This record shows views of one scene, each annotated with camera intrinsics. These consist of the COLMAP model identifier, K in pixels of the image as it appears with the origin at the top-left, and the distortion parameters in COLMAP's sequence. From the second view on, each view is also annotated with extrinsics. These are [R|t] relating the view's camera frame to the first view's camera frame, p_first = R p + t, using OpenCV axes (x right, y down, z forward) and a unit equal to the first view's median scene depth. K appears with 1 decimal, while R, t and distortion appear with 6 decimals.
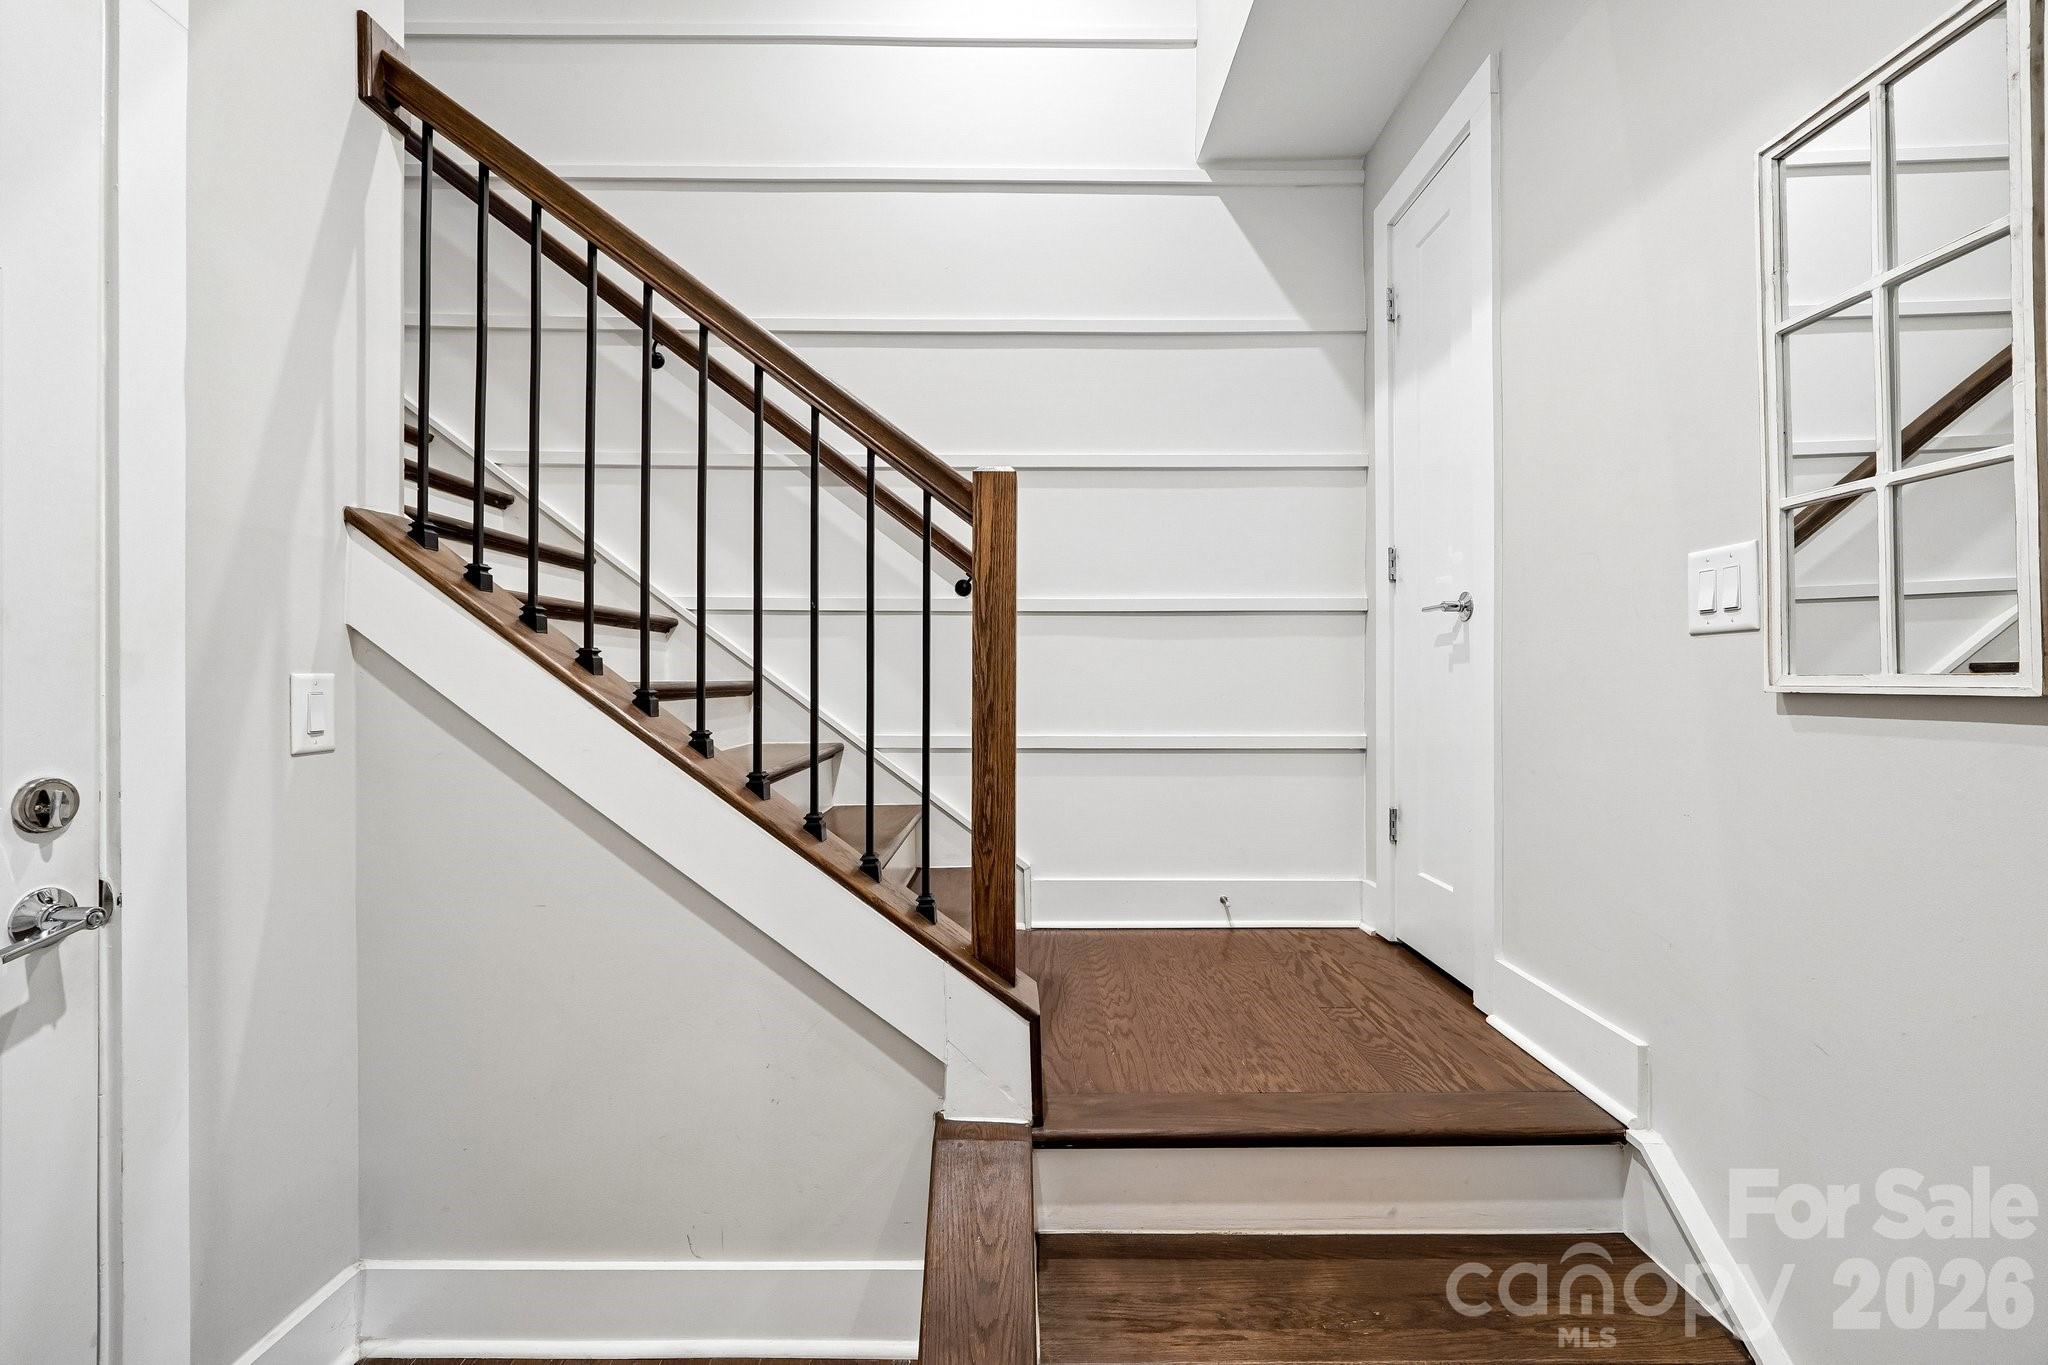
lens RADIAL K [[867.2, 0, 1021.7], [0, 867.2, 682.1], [0, 0, 1]] dist [-0.015031, 0.004589]
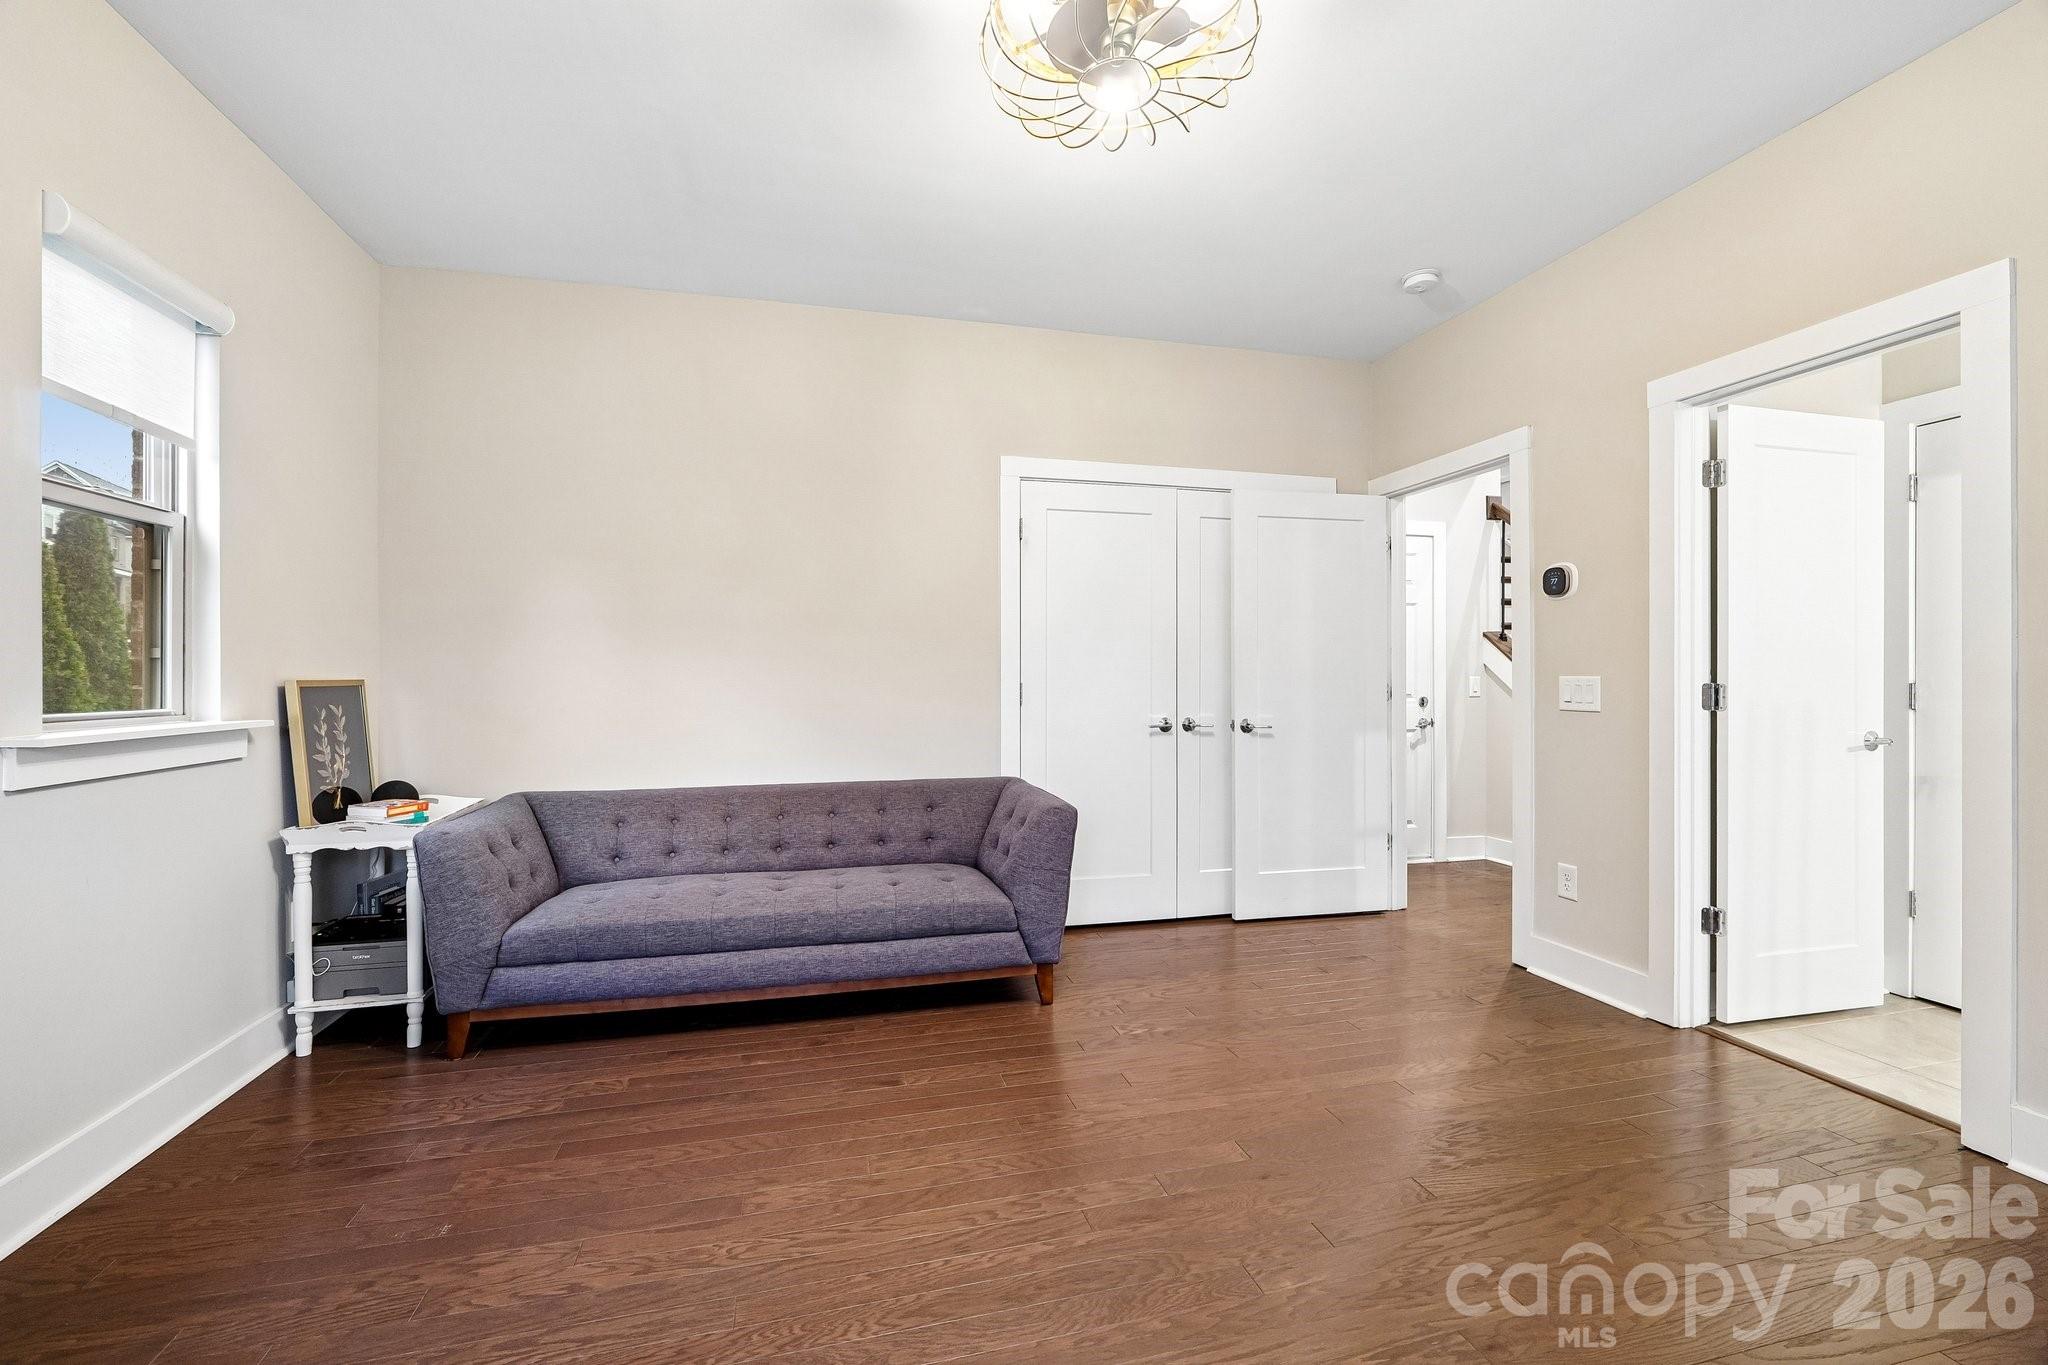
lens RADIAL K [[867.2, 0, 1026.1], [0, 867.2, 680.6], [0, 0, 1]] dist [-0.015031, 0.004589]
pose [[0.265916, 0.001794, -0.963995, 2.497046], [0.004242, 0.999986, 0.003031, -0.013715], [0.963987, -0.004895, 0.265905, -2.073128]]
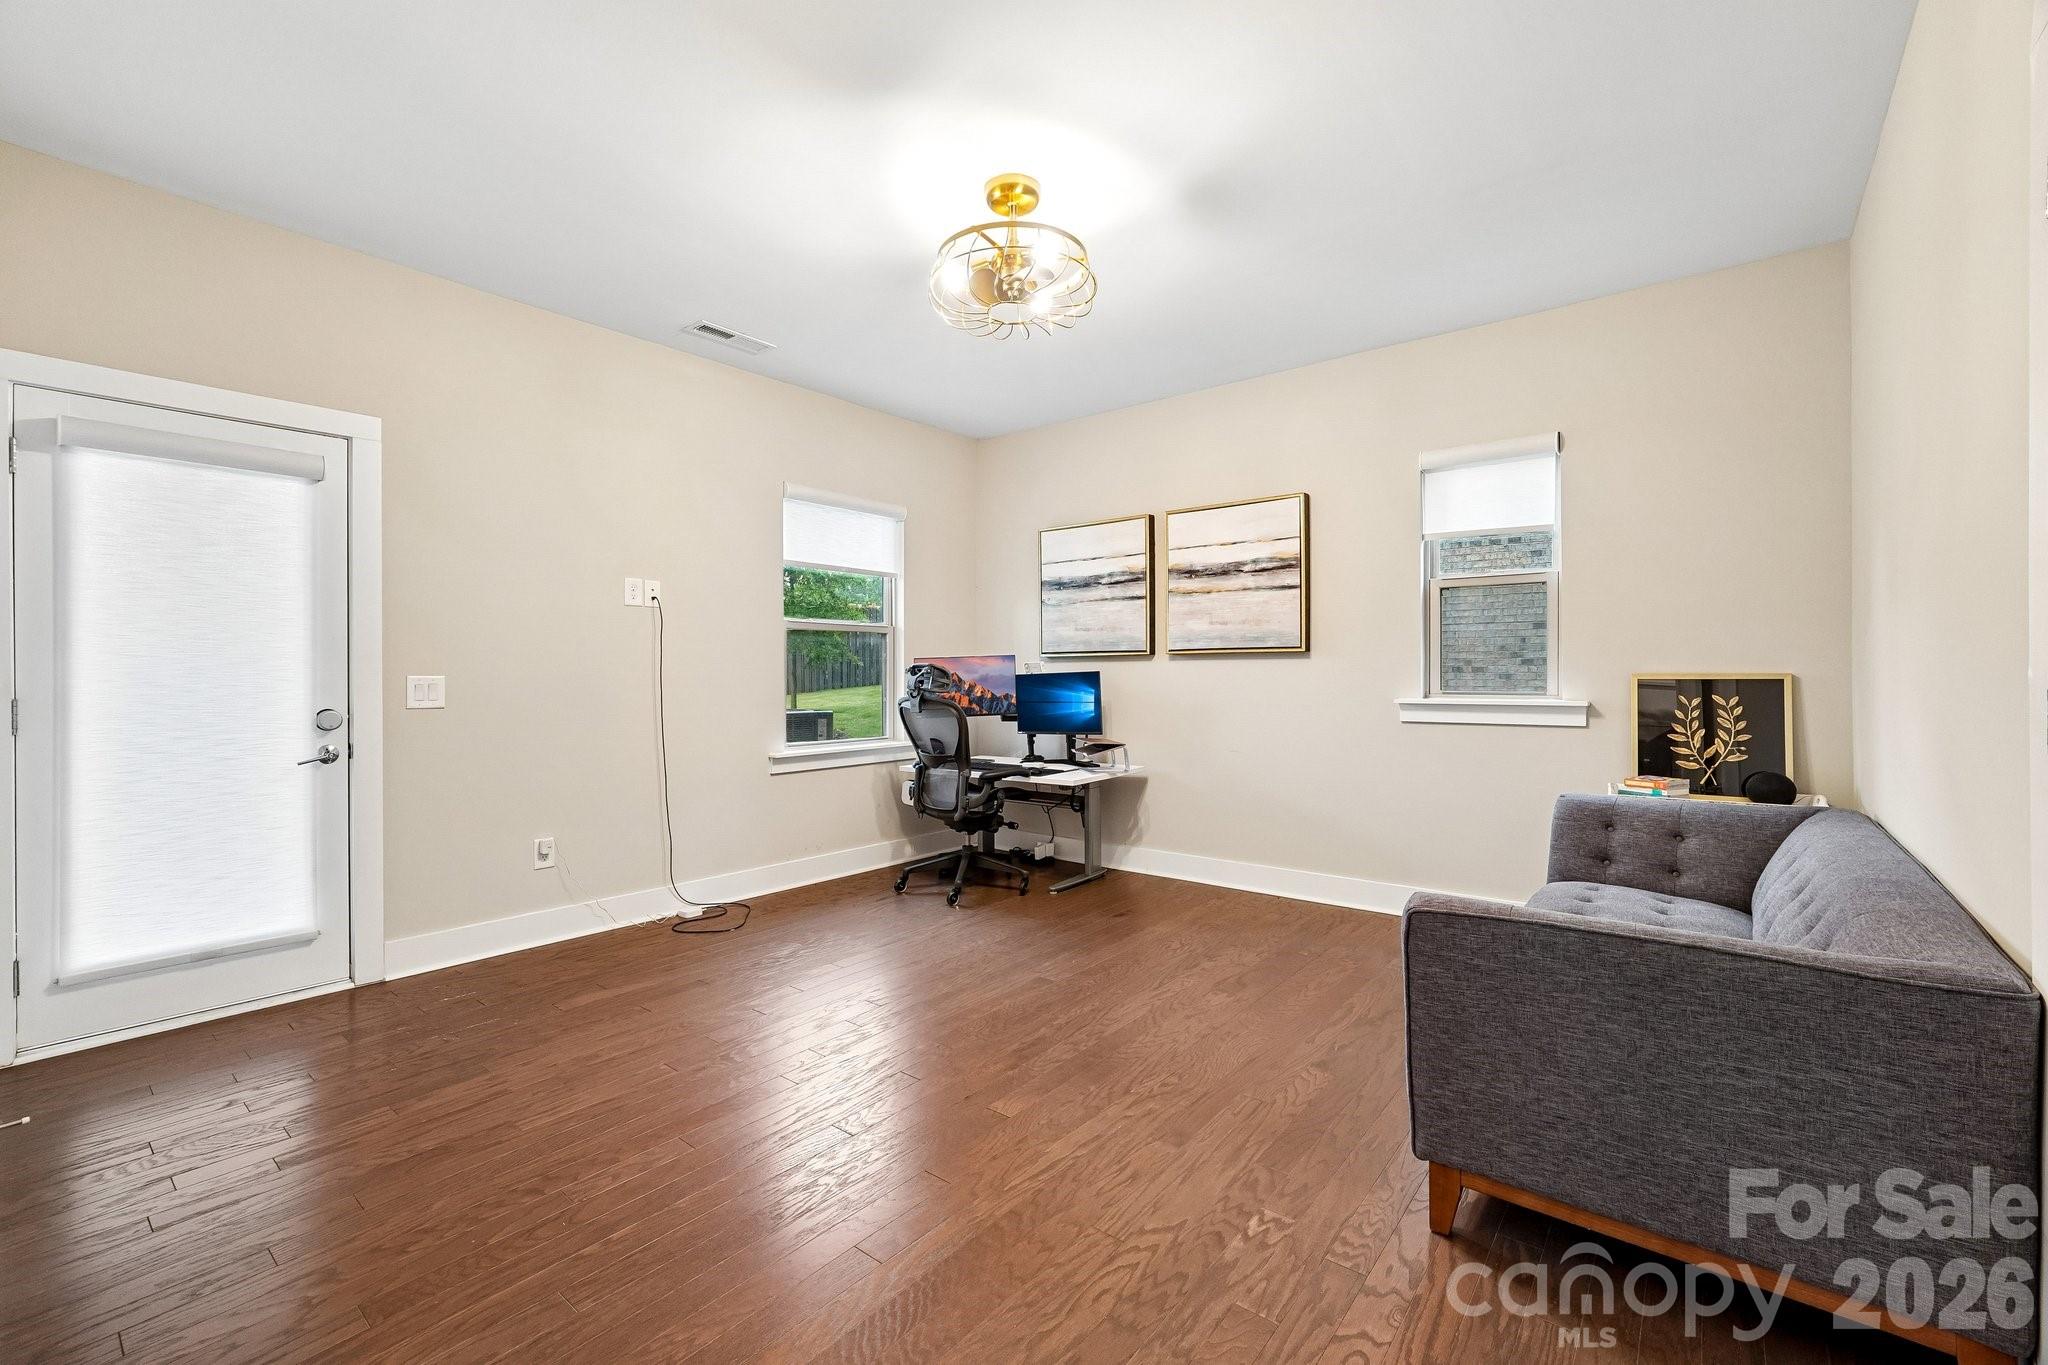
lens RADIAL K [[867.2, 0, 1025.3], [0, 867.2, 678.0], [0, 0, 1]] dist [-0.015031, 0.004589]
pose [[-0.782144, 0.004598, 0.623081, -0.973466], [0.004284, 0.999989, -0.002001, -0.000571], [-0.623083, 0.001105, -0.782155, 0.811102]]
